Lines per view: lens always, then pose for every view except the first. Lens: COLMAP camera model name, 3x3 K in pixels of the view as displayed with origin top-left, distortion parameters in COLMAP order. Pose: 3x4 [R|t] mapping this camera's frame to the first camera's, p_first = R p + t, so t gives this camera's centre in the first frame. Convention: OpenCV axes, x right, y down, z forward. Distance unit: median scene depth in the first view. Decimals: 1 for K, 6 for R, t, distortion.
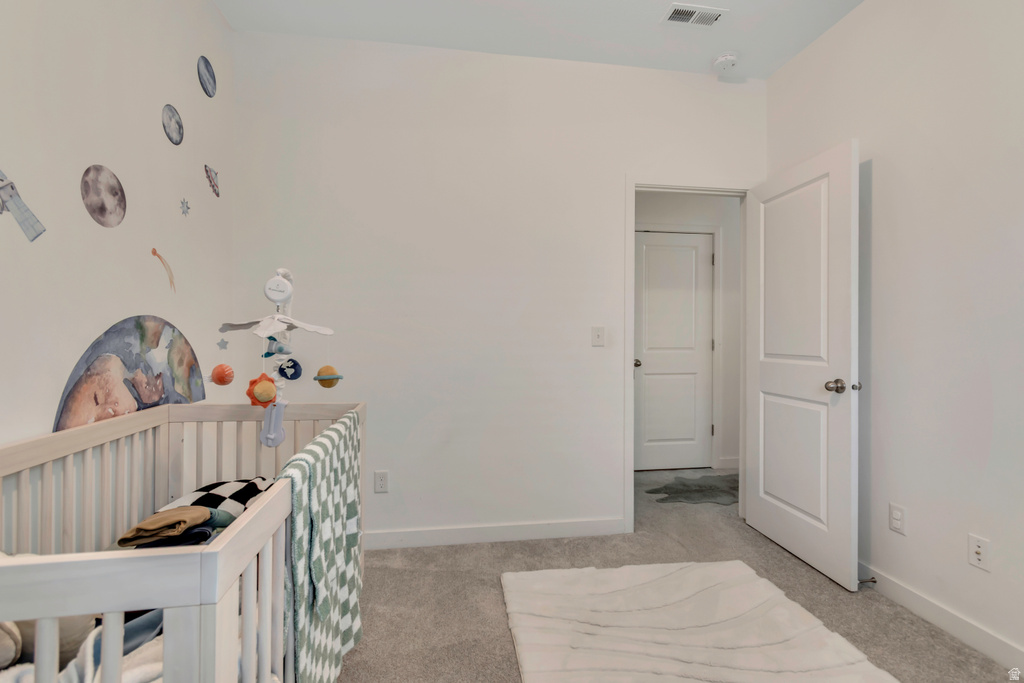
lens RADIAL K [[459.8, 0, 511.2], [0, 459.8, 335.7], [0, 0, 1]] dist [0.003452, -0.000849]
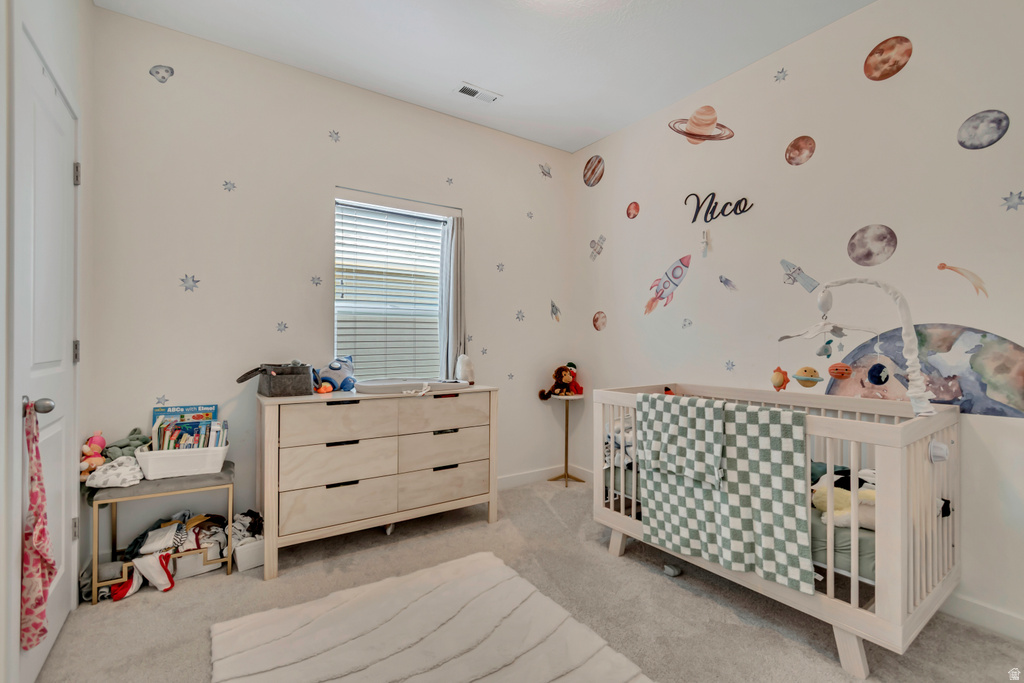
lens RADIAL K [[459.8, 0, 513.2], [0, 459.8, 339.6], [0, 0, 1]] dist [0.003452, -0.000849]
pose [[-0.906231, -0.004168, -0.422763, 0.656502], [-0.002783, 0.999989, -0.003892, 0.003692], [0.422774, -0.002351, -0.906232, 1.599027]]
